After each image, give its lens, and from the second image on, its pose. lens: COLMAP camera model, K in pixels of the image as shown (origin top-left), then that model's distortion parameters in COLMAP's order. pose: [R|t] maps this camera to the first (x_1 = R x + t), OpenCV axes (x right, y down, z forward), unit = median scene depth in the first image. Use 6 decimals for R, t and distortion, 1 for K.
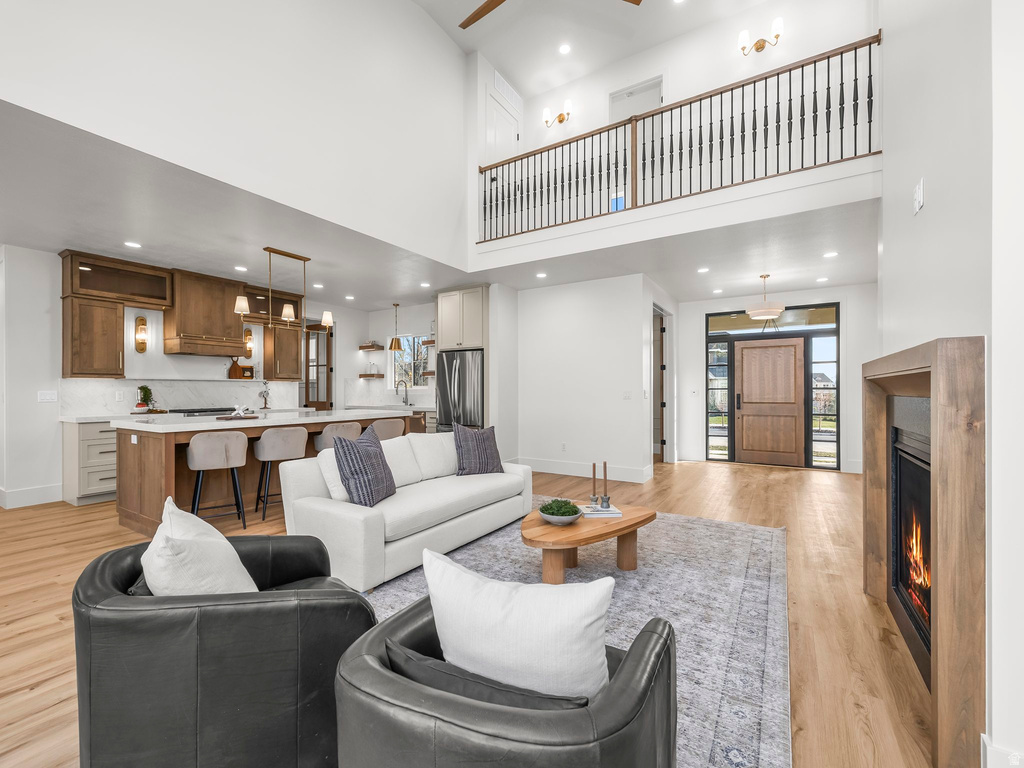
lens RADIAL K [[433.7, 0, 510.0], [0, 433.7, 389.6], [0, 0, 1]] dist [-0.005342, -0.000142]
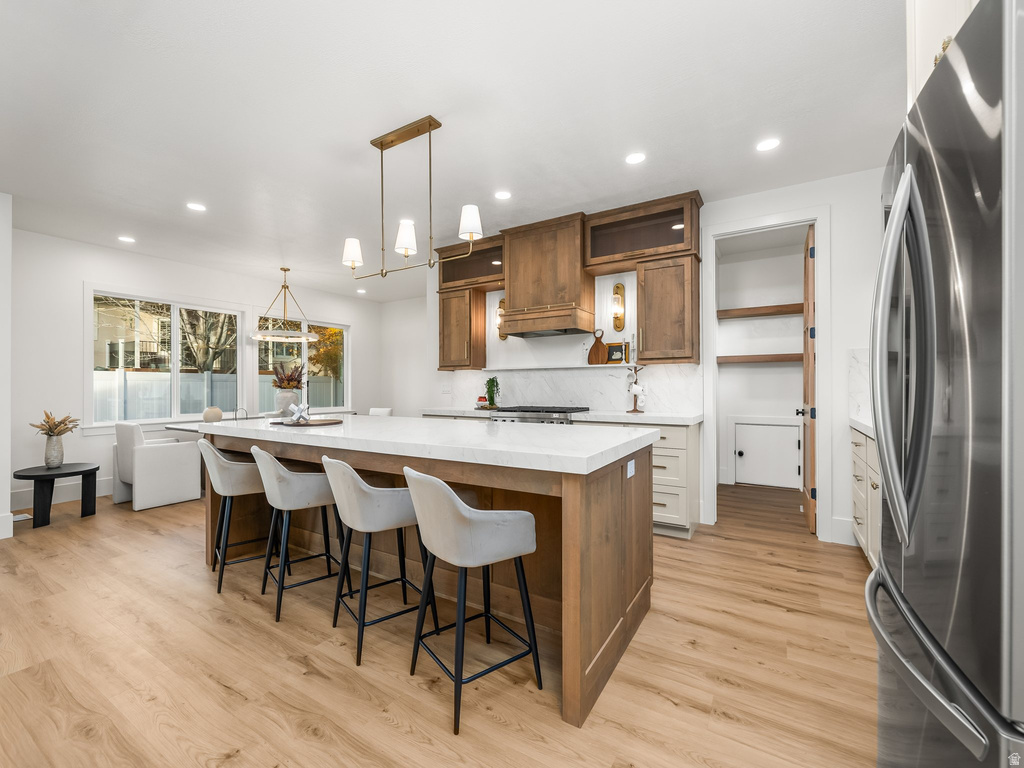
lens RADIAL K [[433.7, 0, 512.9], [0, 433.7, 385.3], [0, 0, 1]] dist [-0.005342, -0.000142]
pose [[0.013724, 0.001529, -0.999905, 0.029970], [0.008111, 0.999966, 0.001640, 0.005879], [0.999873, -0.008133, 0.013711, 0.982427]]
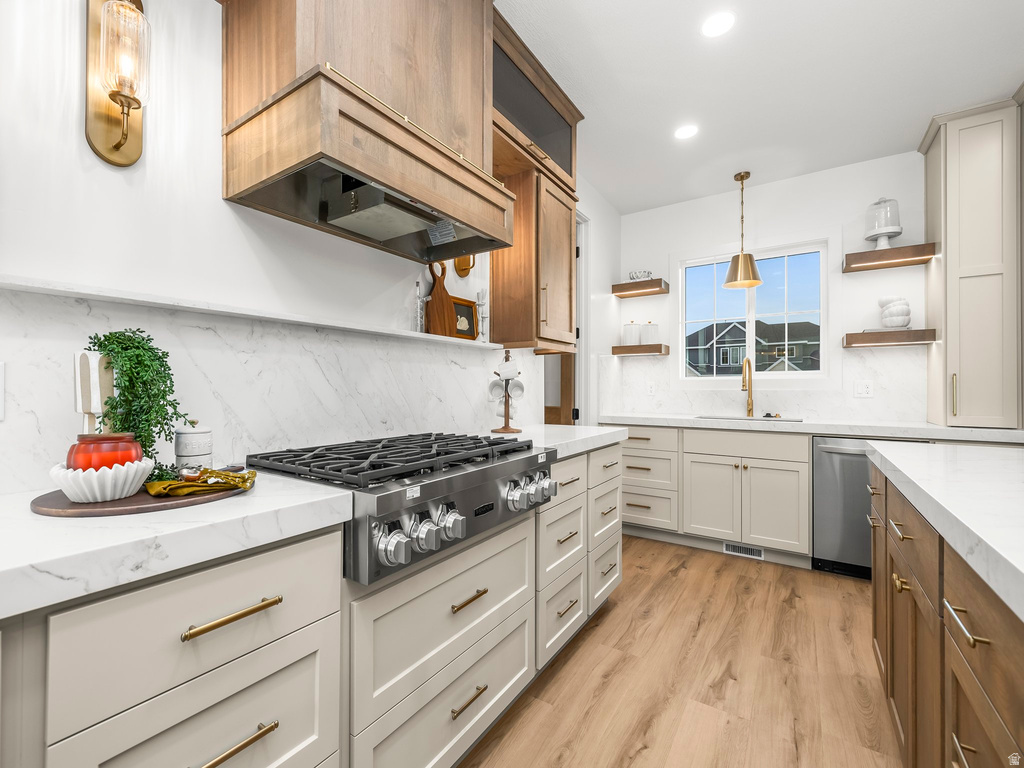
lens RADIAL K [[433.7, 0, 499.9], [0, 433.7, 387.8], [0, 0, 1]] dist [-0.005342, -0.000142]
pose [[0.999308, 0.004915, -0.036873, -0.663903], [-0.004880, 0.999988, 0.001025, 0.012152], [0.036877, -0.000844, 0.999319, 0.799773]]
